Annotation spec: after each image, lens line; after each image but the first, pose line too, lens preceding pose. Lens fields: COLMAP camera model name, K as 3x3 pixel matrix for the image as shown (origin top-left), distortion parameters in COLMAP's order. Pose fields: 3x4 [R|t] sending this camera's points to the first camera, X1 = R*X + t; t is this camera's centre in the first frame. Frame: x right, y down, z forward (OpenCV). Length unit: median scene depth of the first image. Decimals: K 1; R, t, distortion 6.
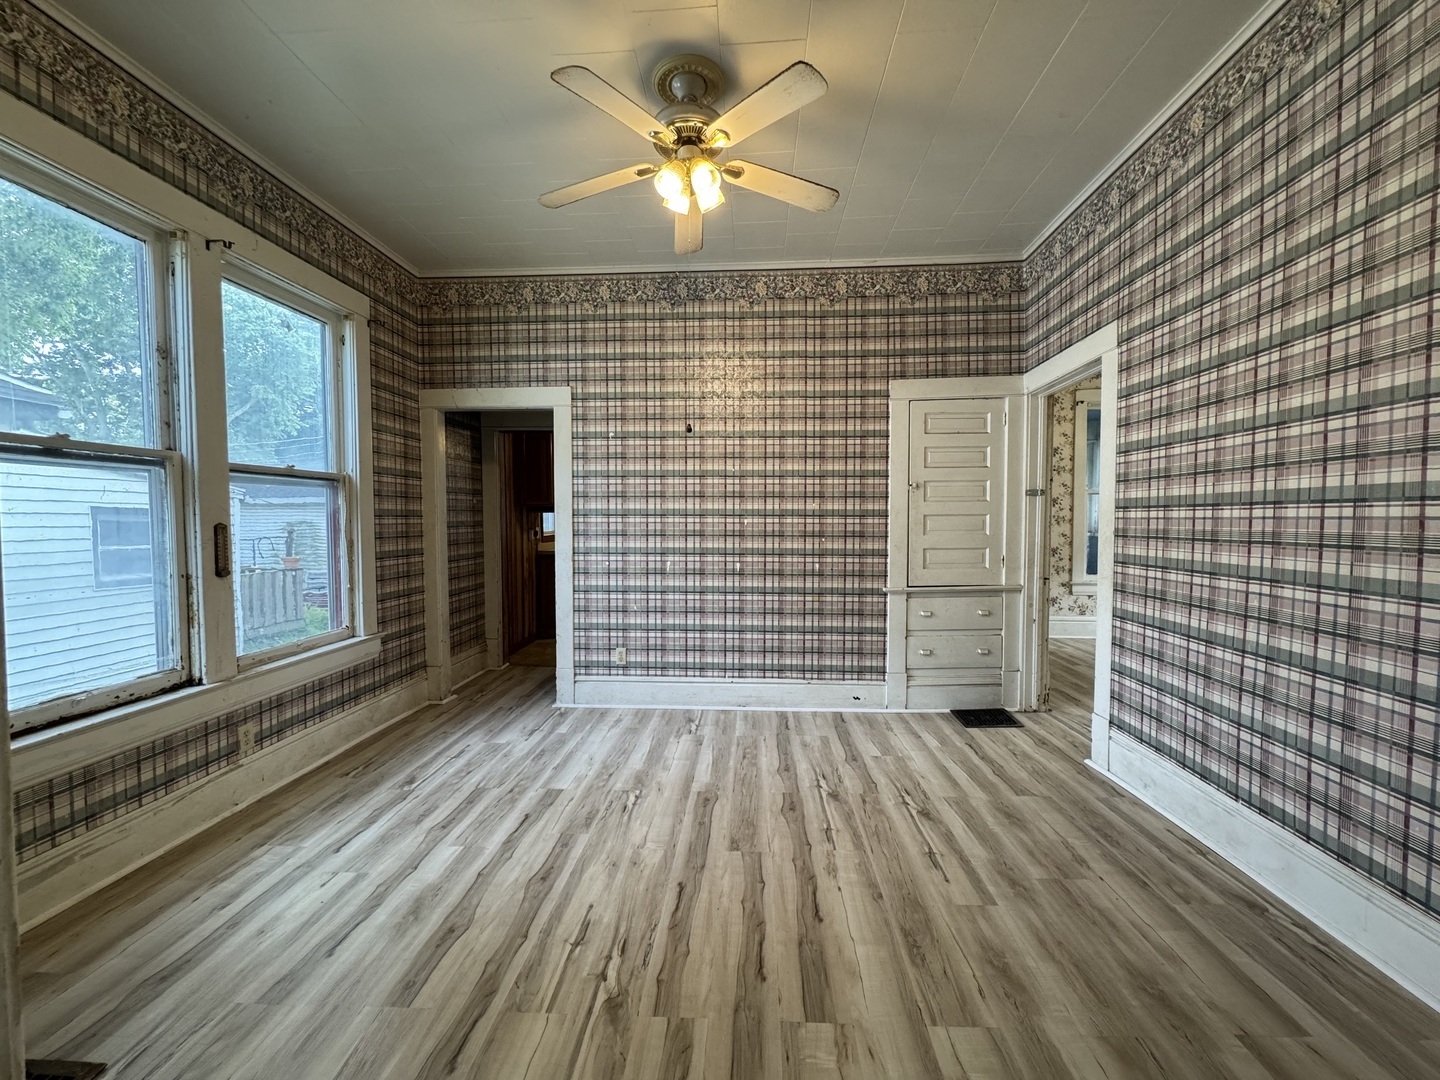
lens RADIAL K [[578.2, 0, 721.2], [0, 578.2, 539.3], [0, 0, 1]] dist [-0.001124, 0.000066]
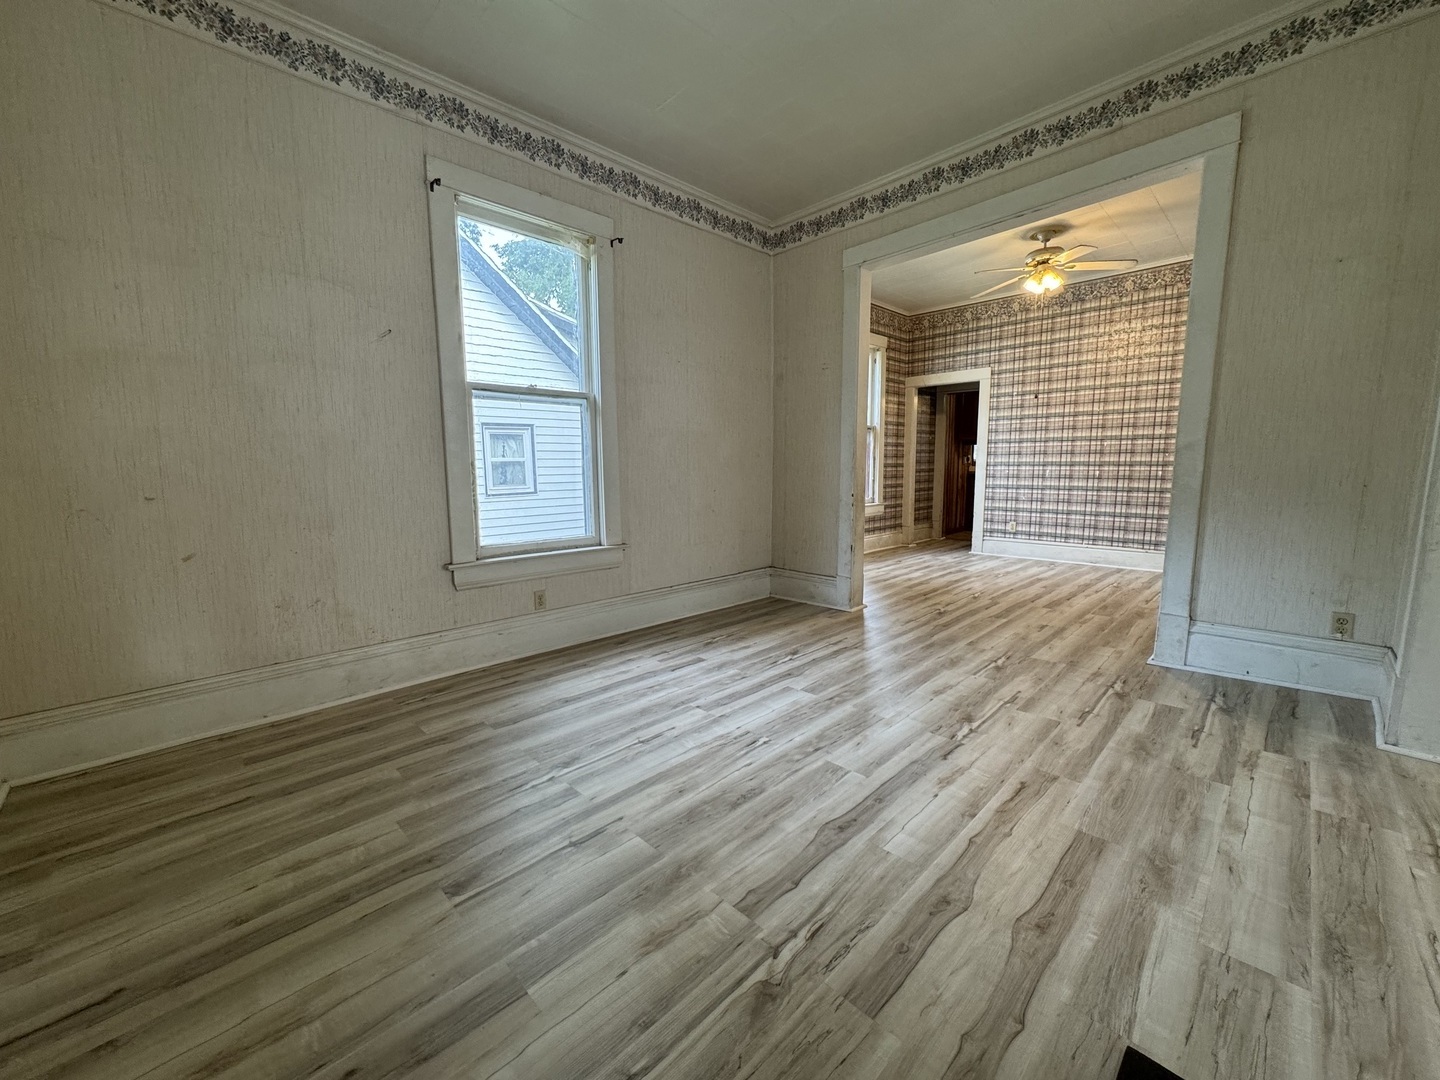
lens RADIAL K [[578.2, 0, 721.2], [0, 578.2, 539.3], [0, 0, 1]] dist [-0.001124, 0.000066]
pose [[0.745955, 0.079713, -0.661209, 0.315010], [-0.016503, 0.994719, 0.101301, 0.082784], [0.665792, -0.064654, 0.743331, -0.834157]]
